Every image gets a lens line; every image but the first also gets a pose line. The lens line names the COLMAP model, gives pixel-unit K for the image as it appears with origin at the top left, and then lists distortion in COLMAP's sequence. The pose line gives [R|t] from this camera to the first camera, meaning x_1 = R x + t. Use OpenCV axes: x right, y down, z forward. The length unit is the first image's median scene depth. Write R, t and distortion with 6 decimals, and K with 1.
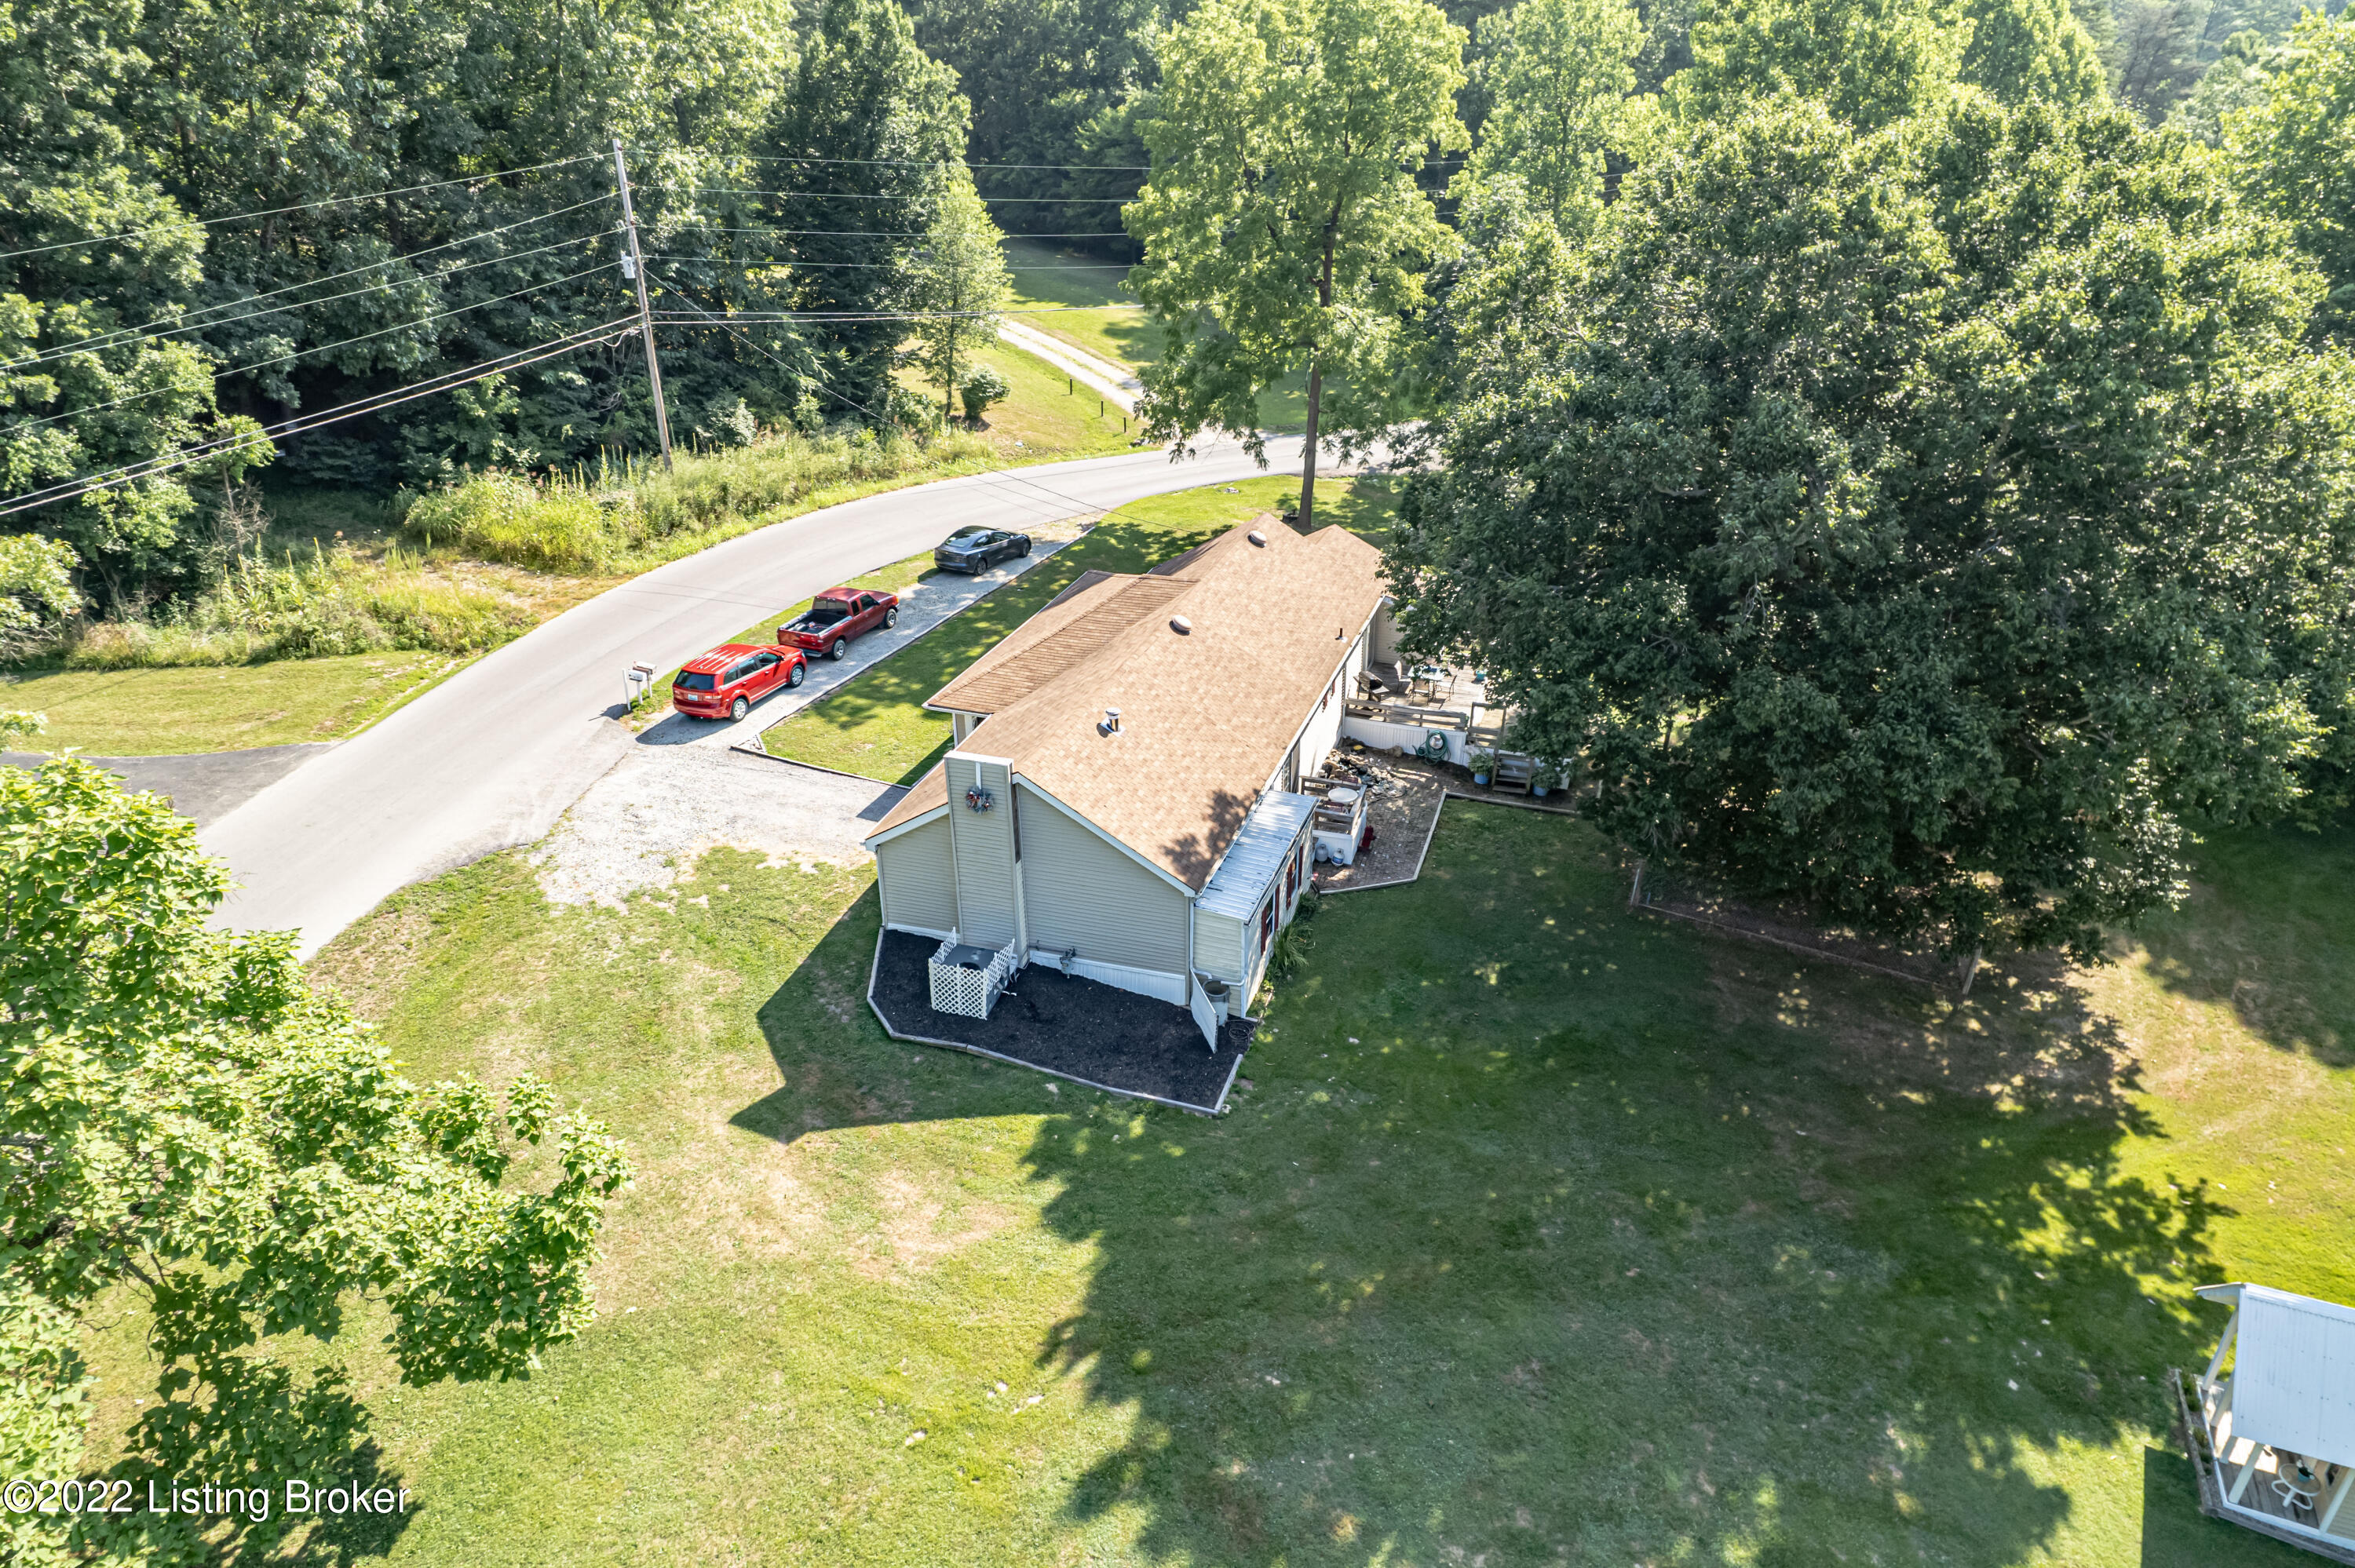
lens RADIAL K [[1443.0, 0, 1176.3], [0, 1443.0, 791.2], [0, 0, 1]] dist [0.081574, -0.061806]
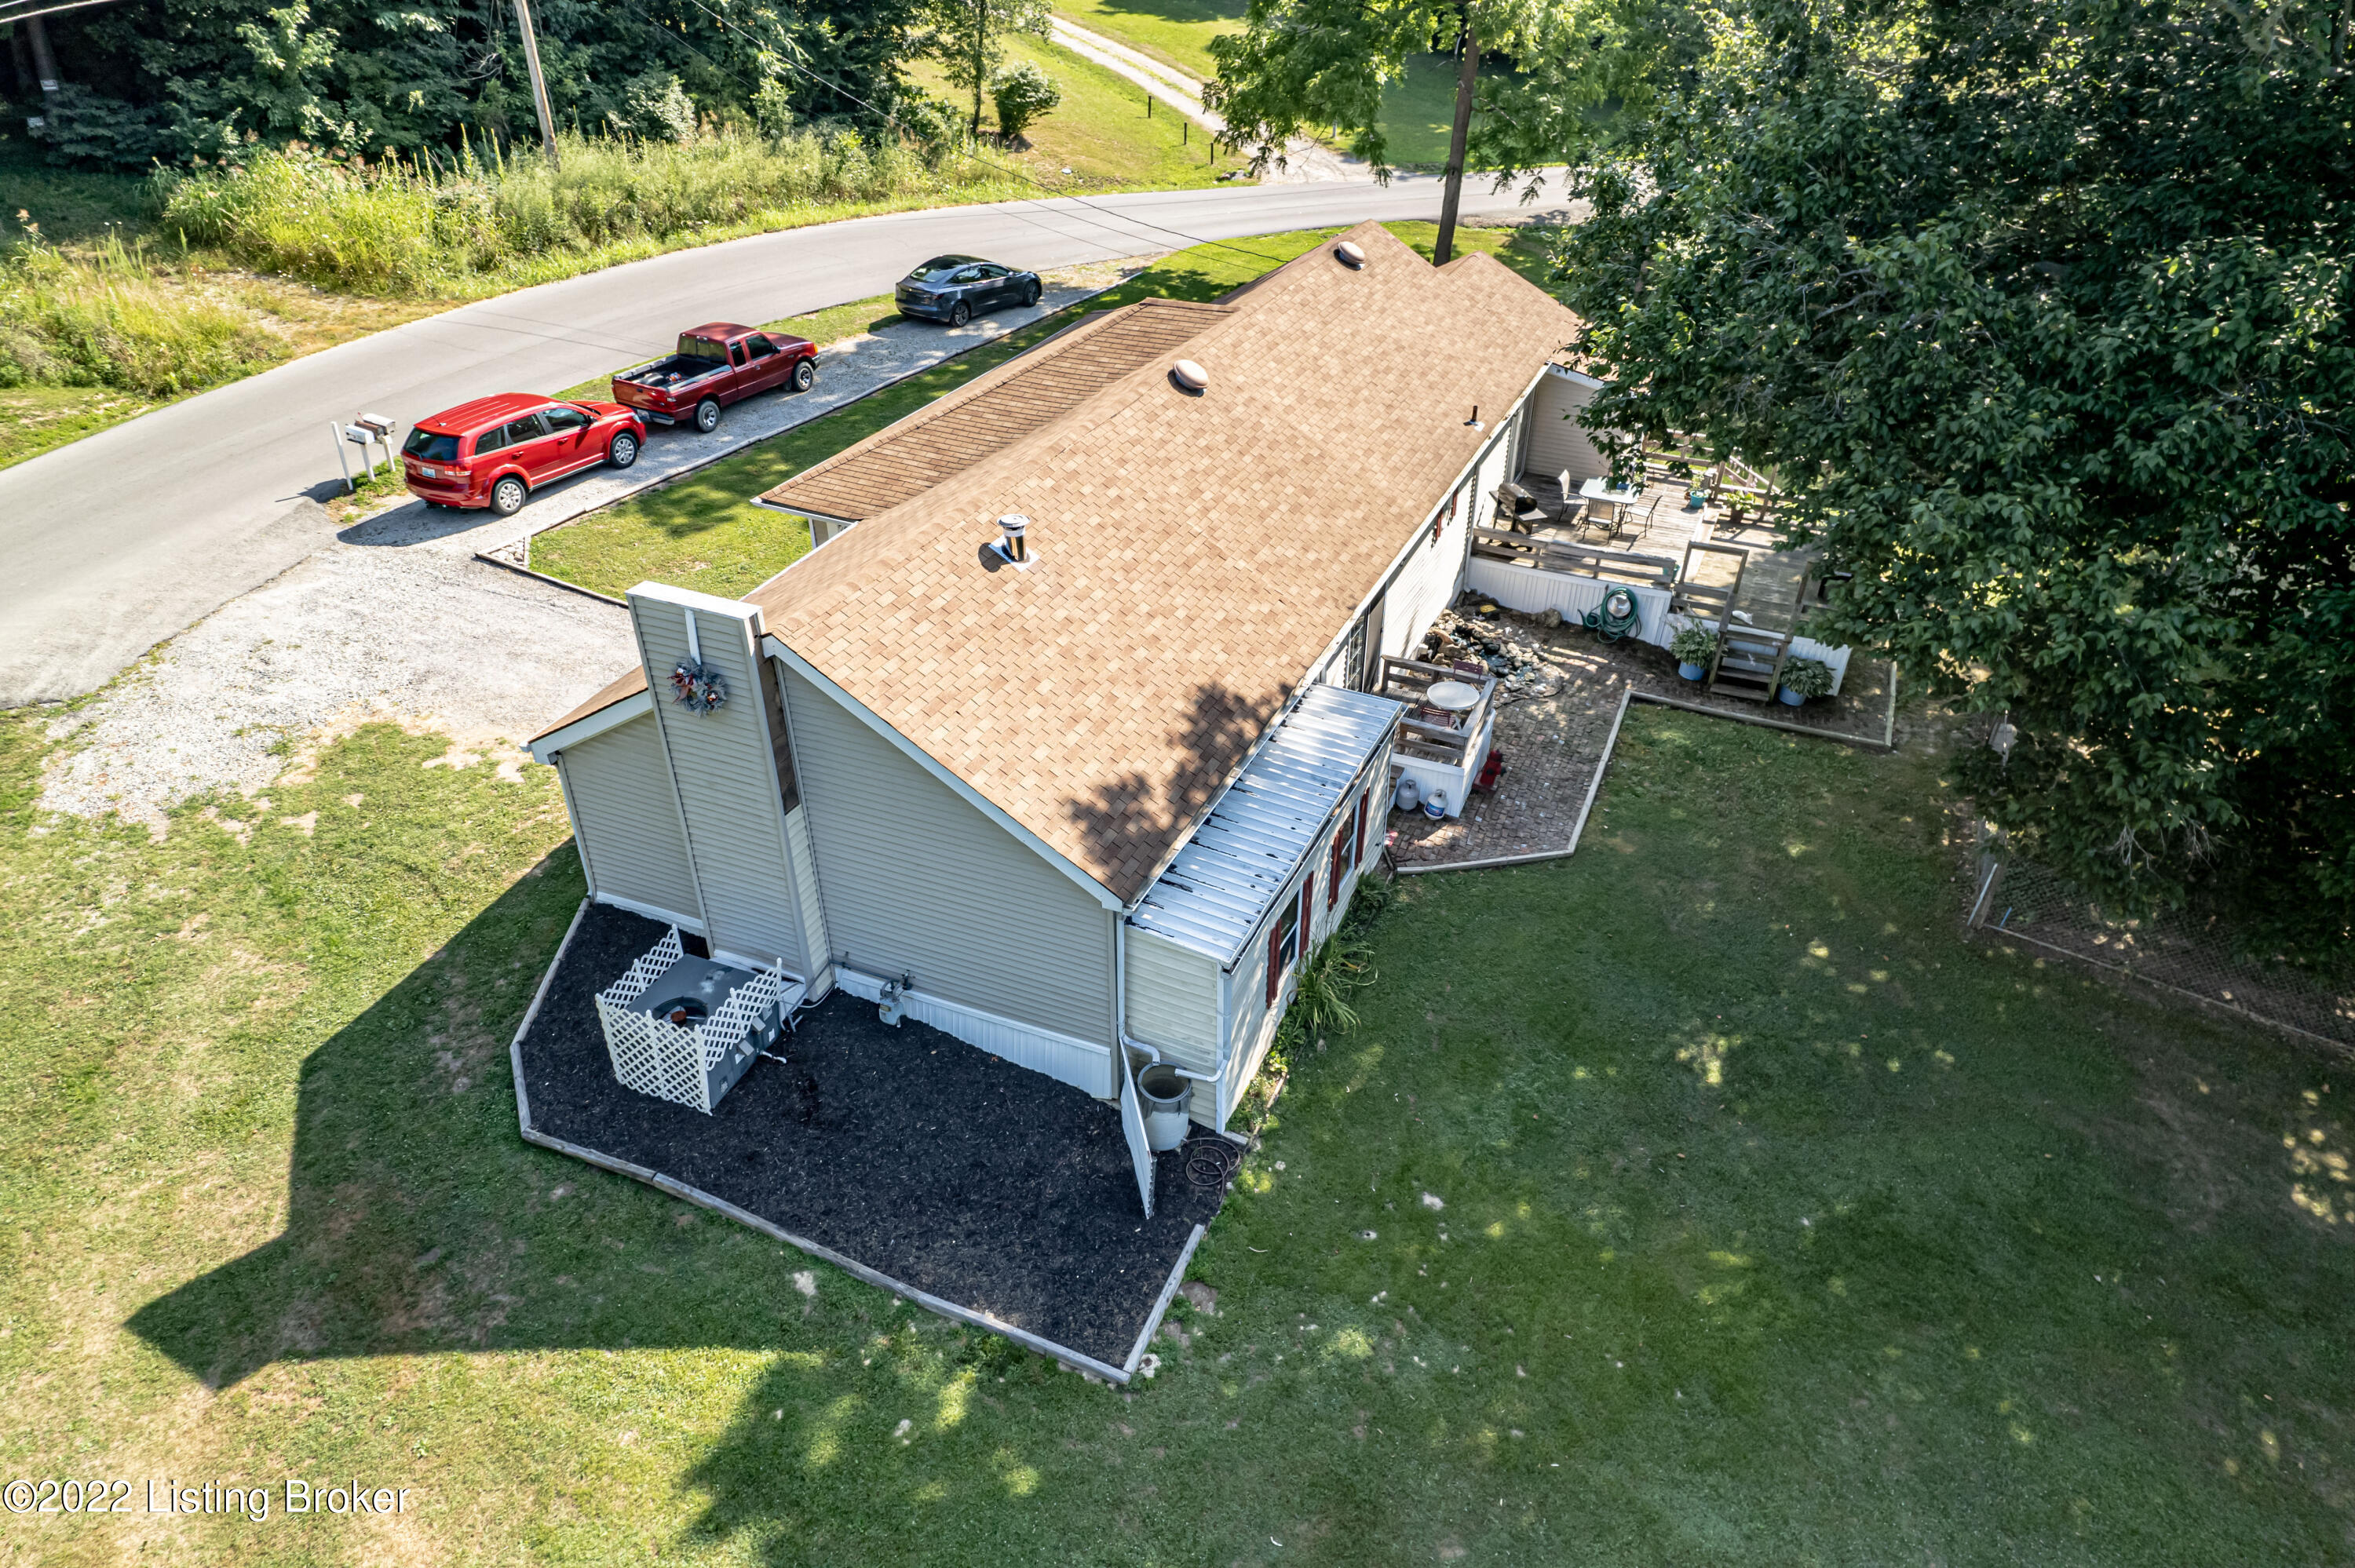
lens RADIAL K [[1443.0, 0, 1176.3], [0, 1443.0, 791.2], [0, 0, 1]] dist [0.081574, -0.061806]
pose [[0.995017, 0.061835, -0.078221, 0.048902], [-0.052638, 0.992014, 0.114618, -0.017546], [0.084684, -0.109930, 0.990325, 0.384063]]
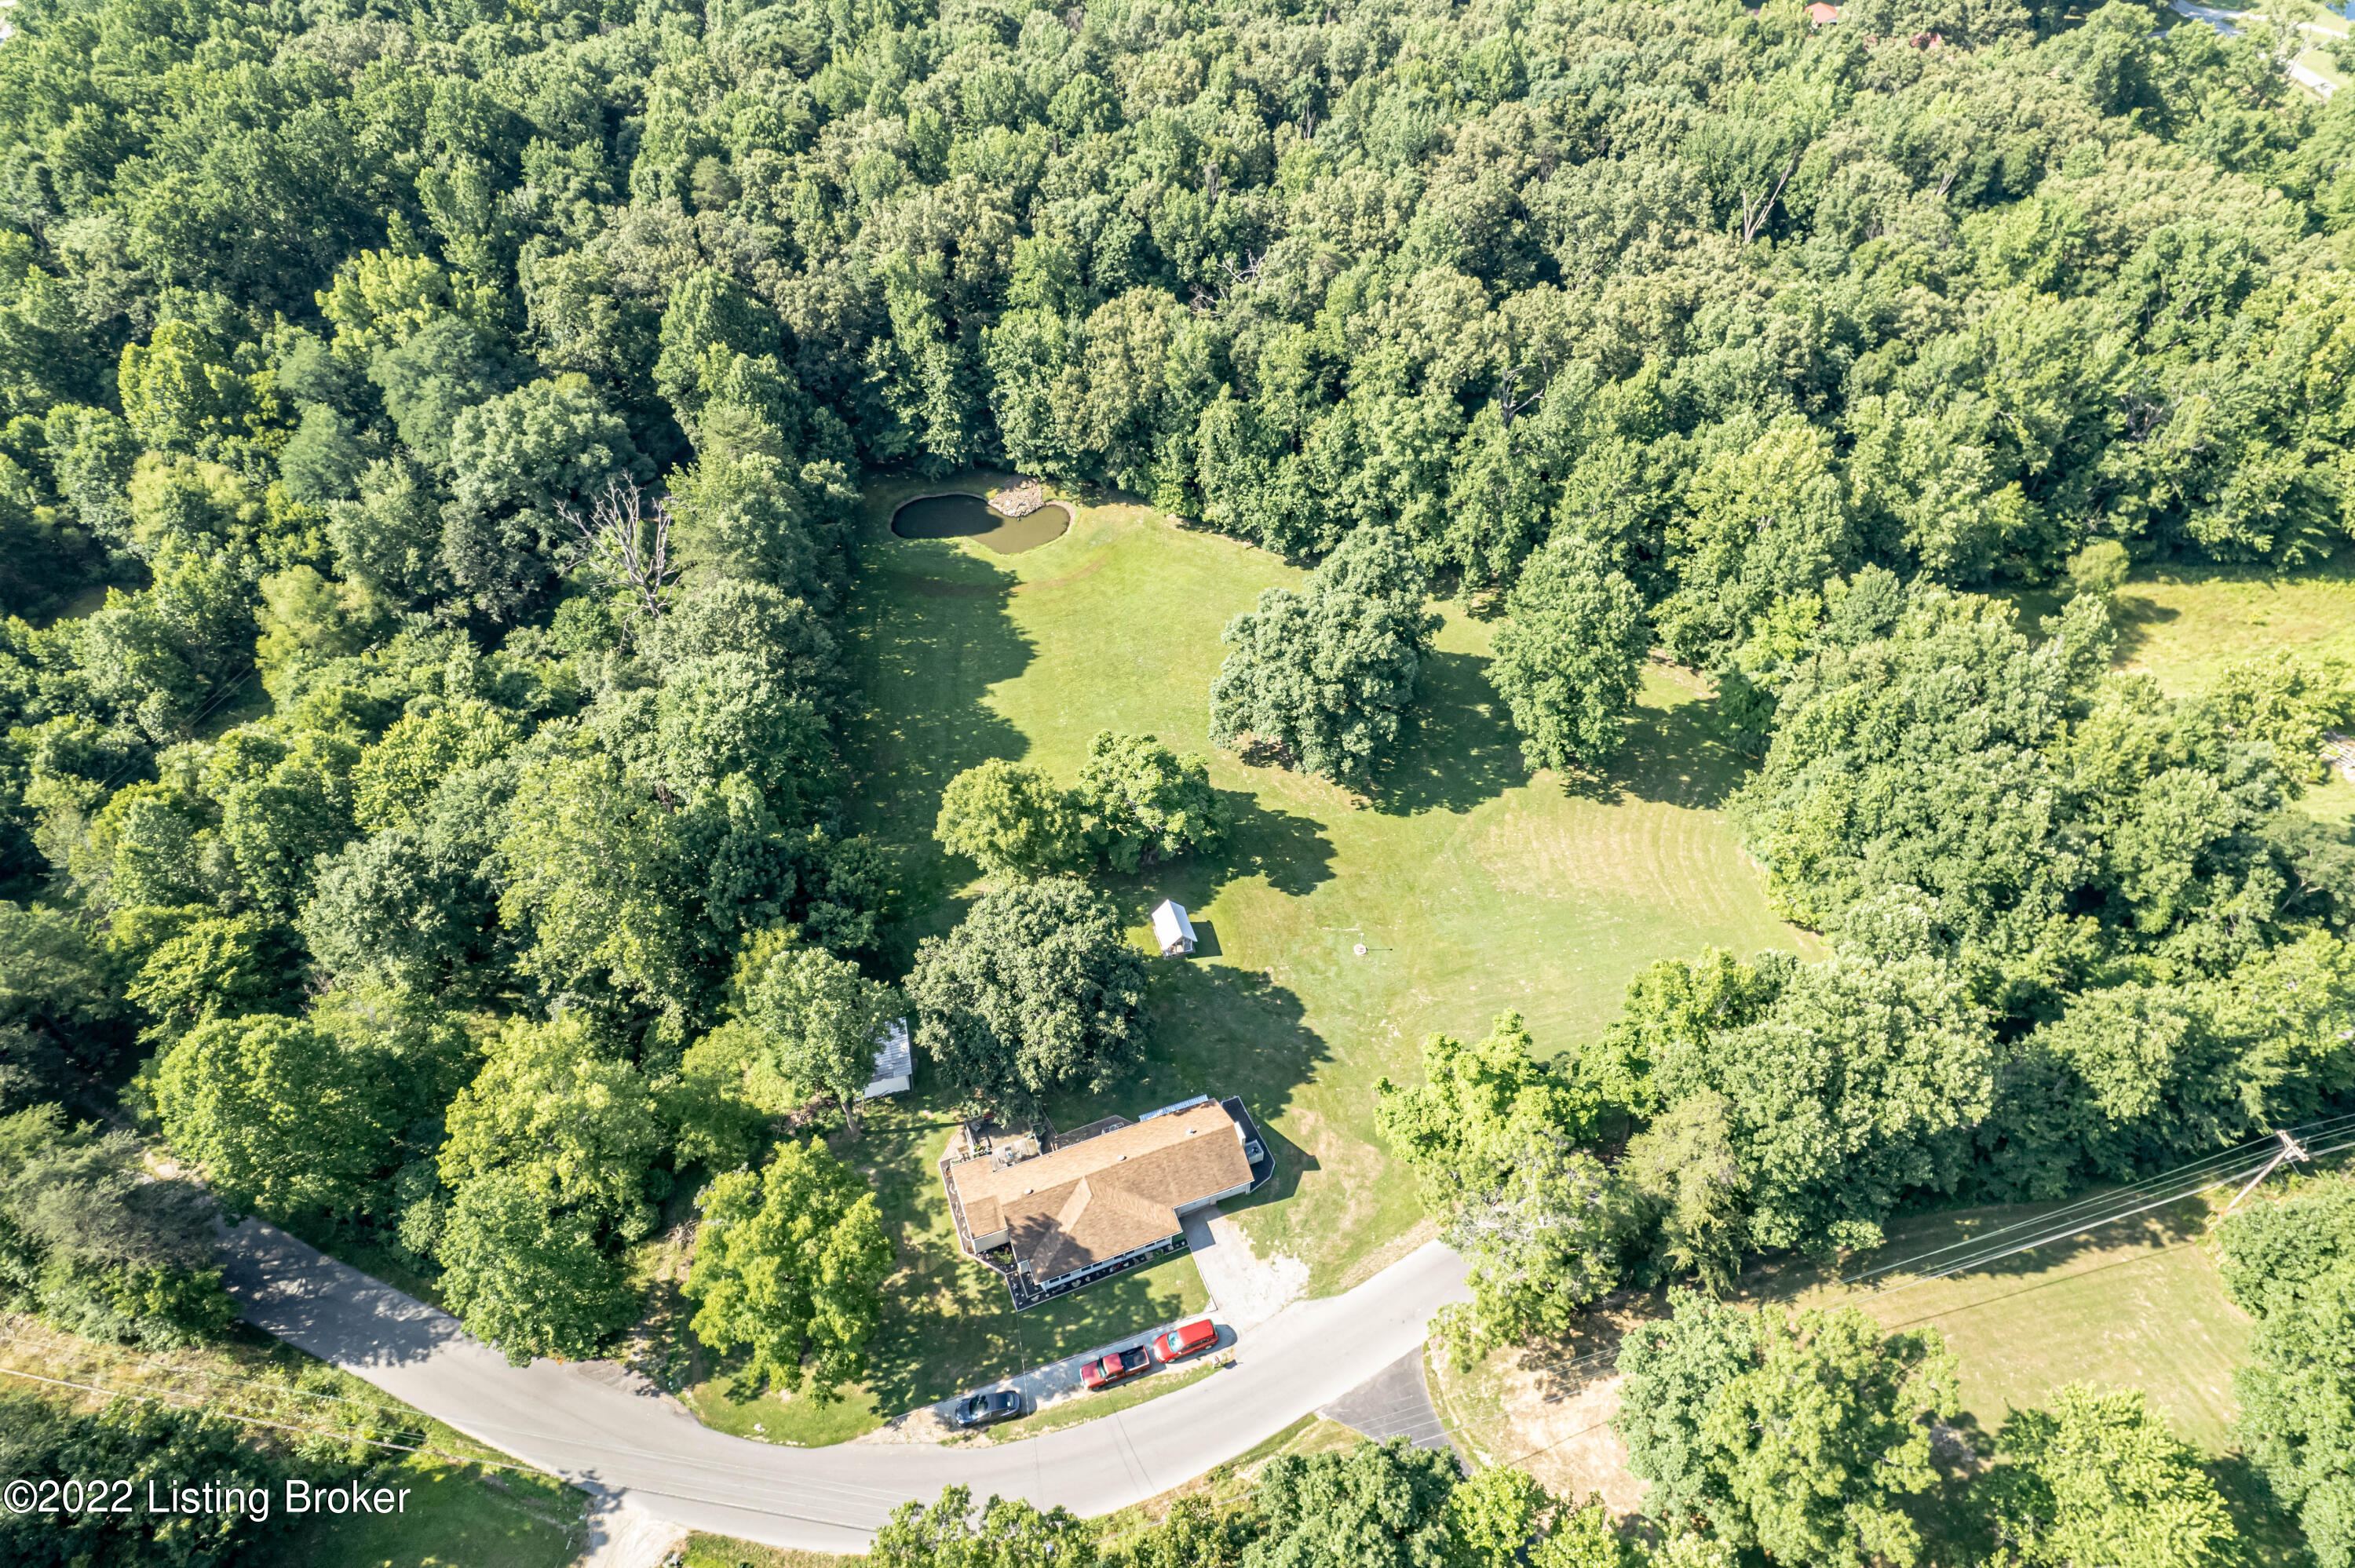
lens RADIAL K [[1443.0, 0, 1176.3], [0, 1443.0, 791.2], [0, 0, 1]] dist [0.081574, -0.061806]
pose [[-0.637738, -0.558273, 0.530681, -1.142278], [0.362046, 0.390854, 0.846260, -2.692993], [-0.679863, 0.731823, -0.047142, 0.469387]]
